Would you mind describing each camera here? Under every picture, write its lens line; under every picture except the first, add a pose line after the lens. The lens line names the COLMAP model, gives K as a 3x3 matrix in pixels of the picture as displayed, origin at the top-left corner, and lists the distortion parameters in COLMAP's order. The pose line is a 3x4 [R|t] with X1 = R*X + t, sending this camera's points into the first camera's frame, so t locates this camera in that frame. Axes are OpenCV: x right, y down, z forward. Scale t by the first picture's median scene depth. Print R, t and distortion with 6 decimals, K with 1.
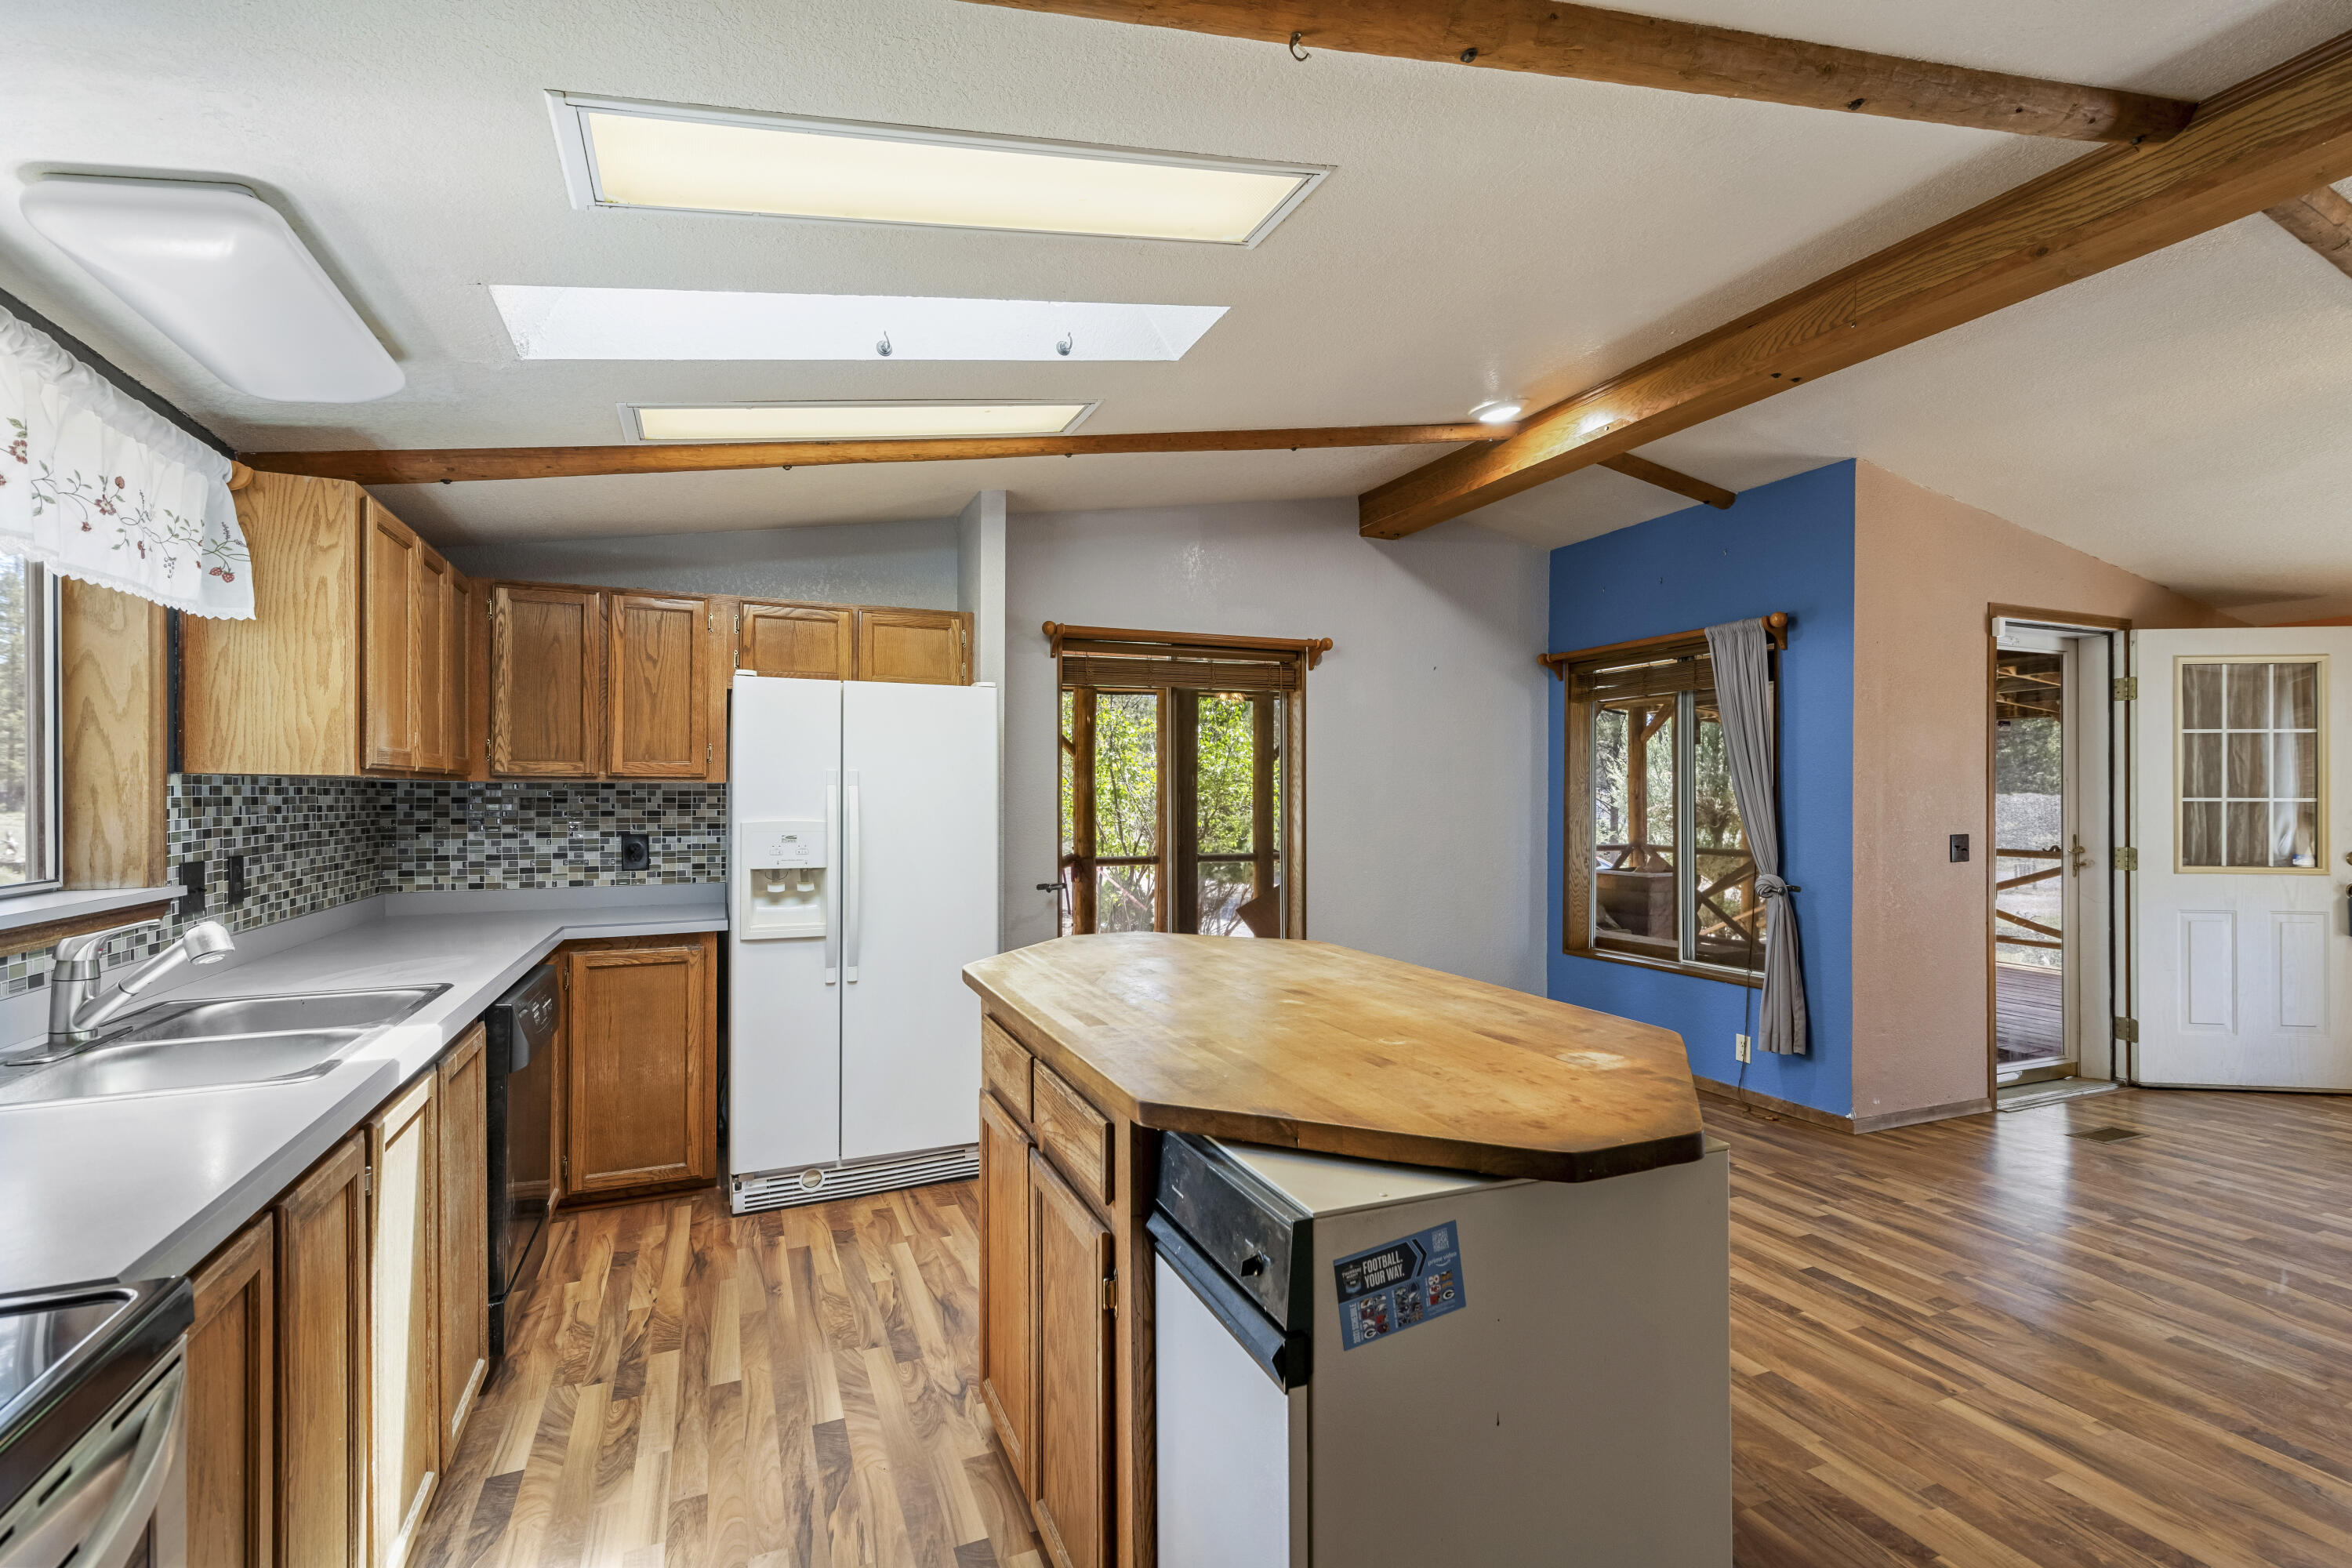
lens RADIAL K [[1061.8, 0, 1183.6], [0, 1061.8, 792.2], [0, 0, 1]] dist [0.011803, 0.000105]
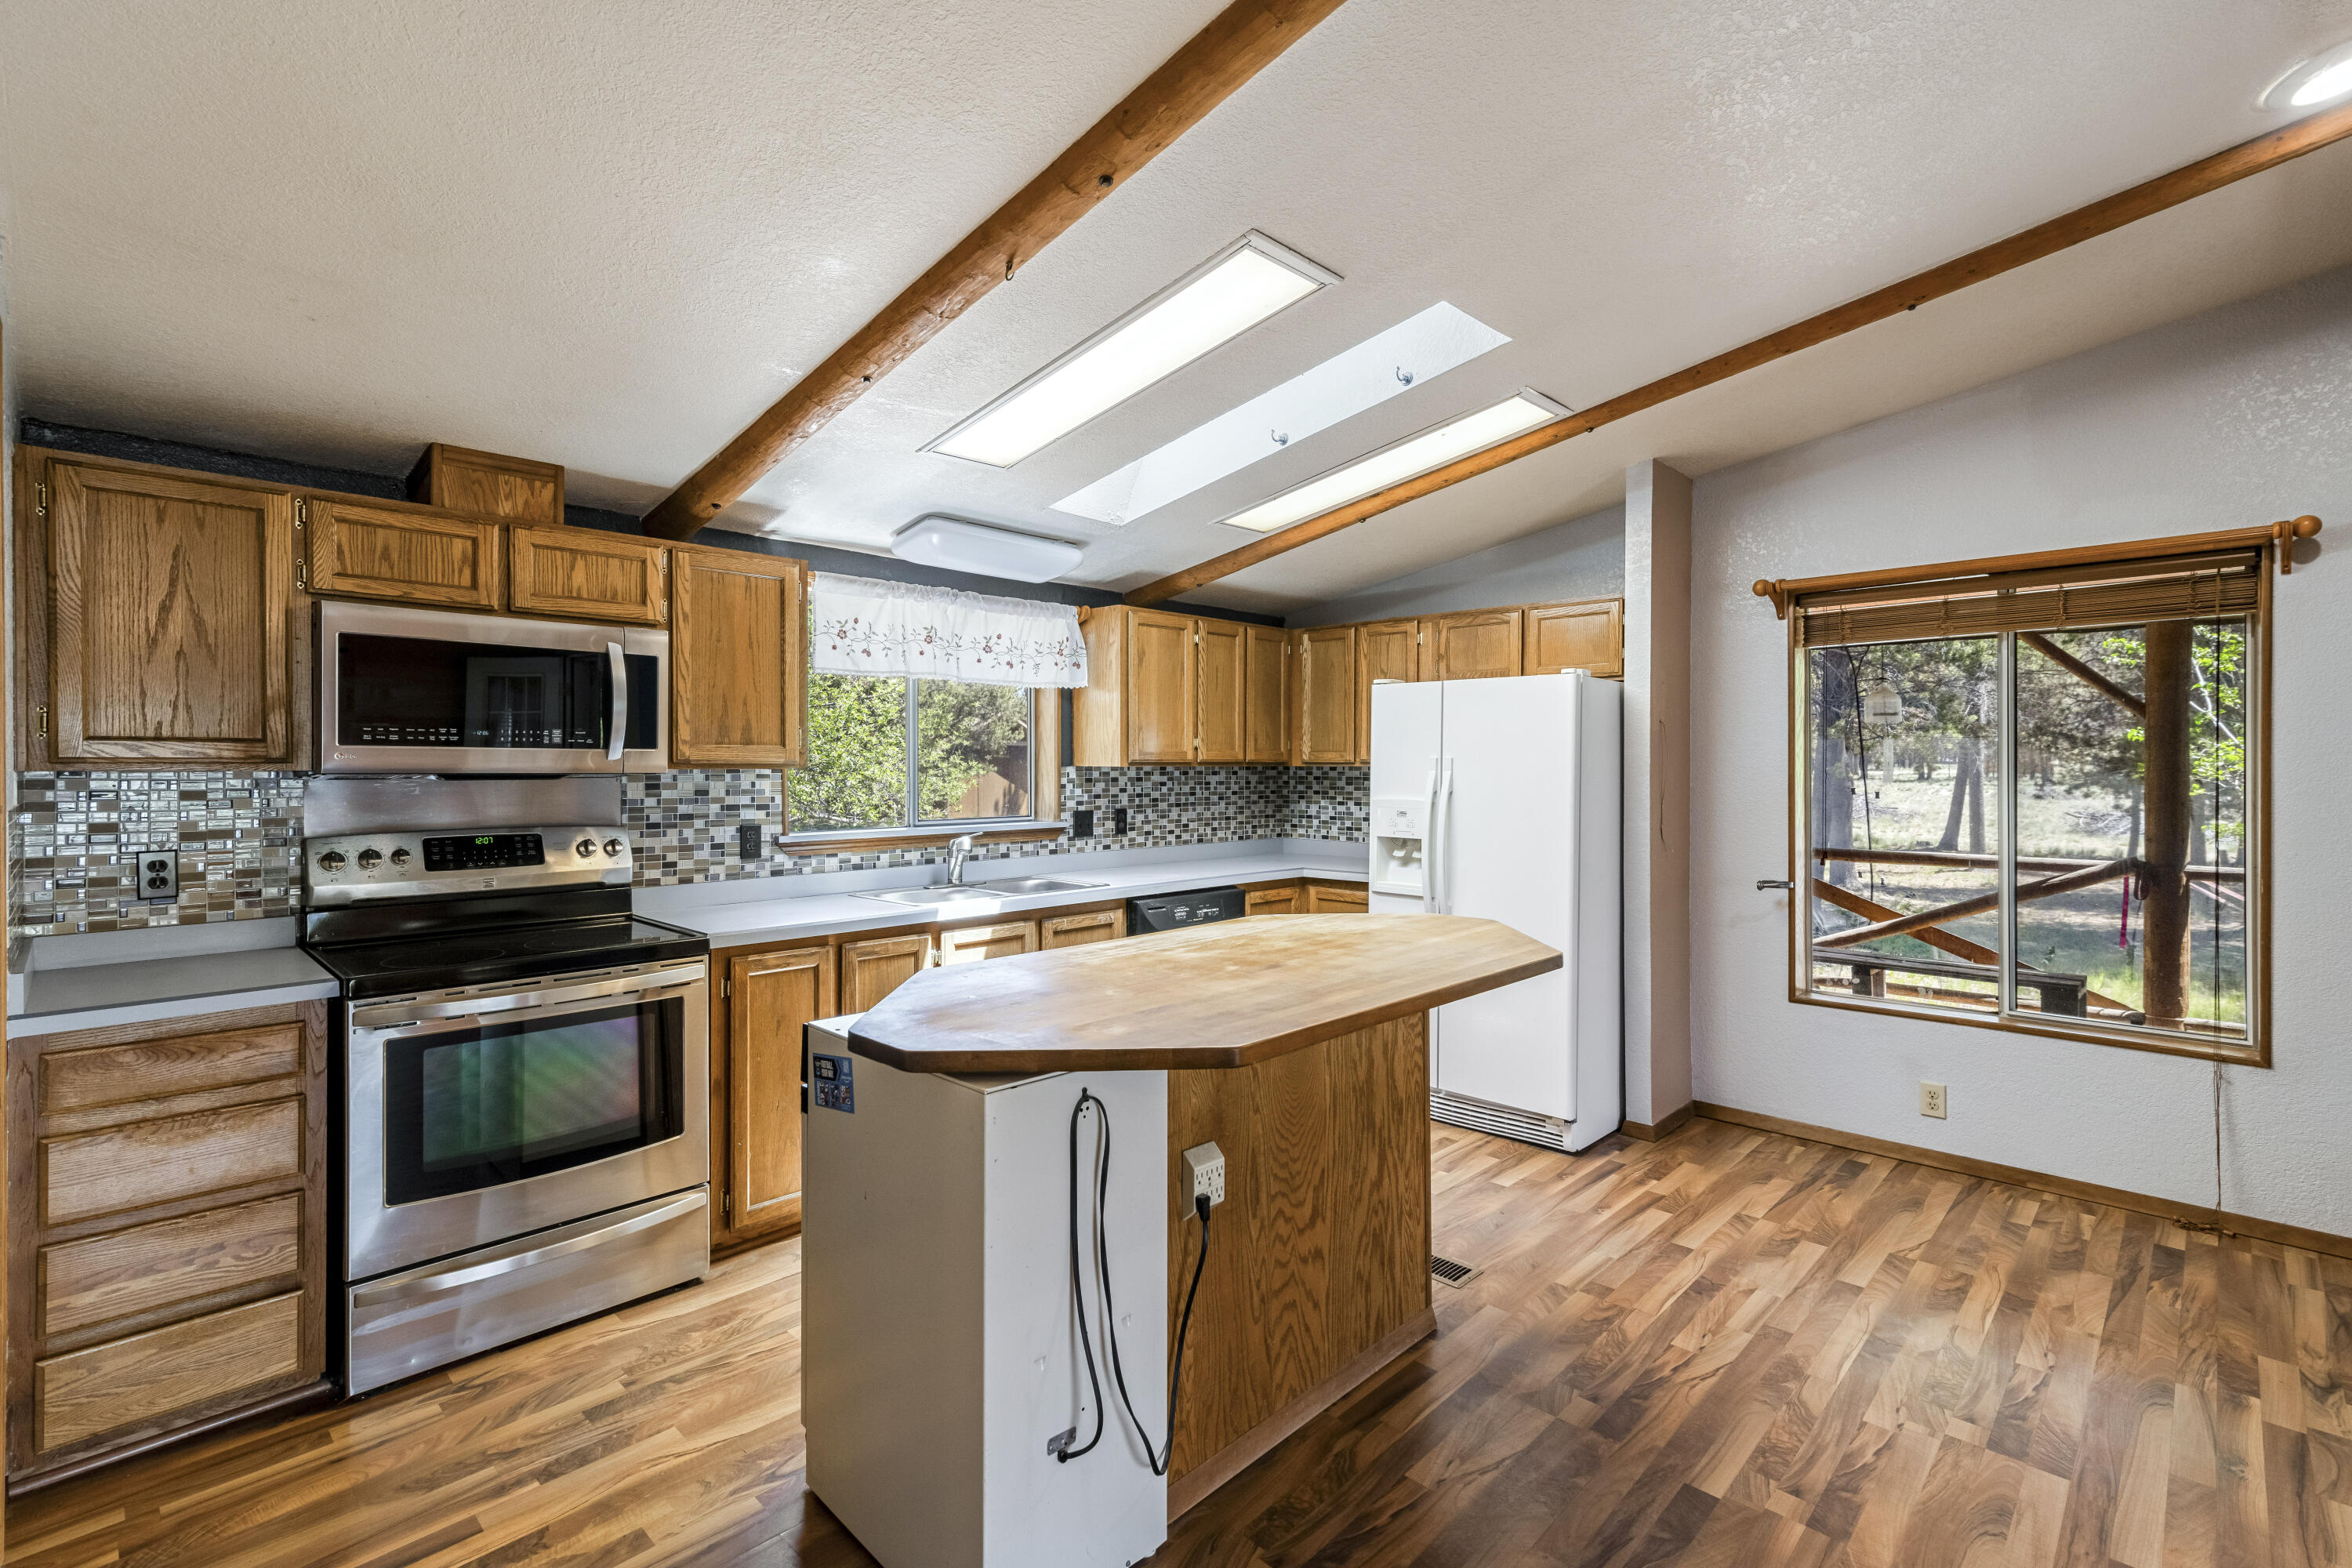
lens RADIAL K [[1061.6, 0, 1174.6], [0, 1061.6, 774.4], [0, 0, 1]] dist [0.013786, -0.000751]
pose [[0.377019, 0.009319, -0.926159, 0.603006], [0.002931, 0.999932, 0.011255, -0.014704], [0.926201, -0.006958, 0.376966, 0.263879]]
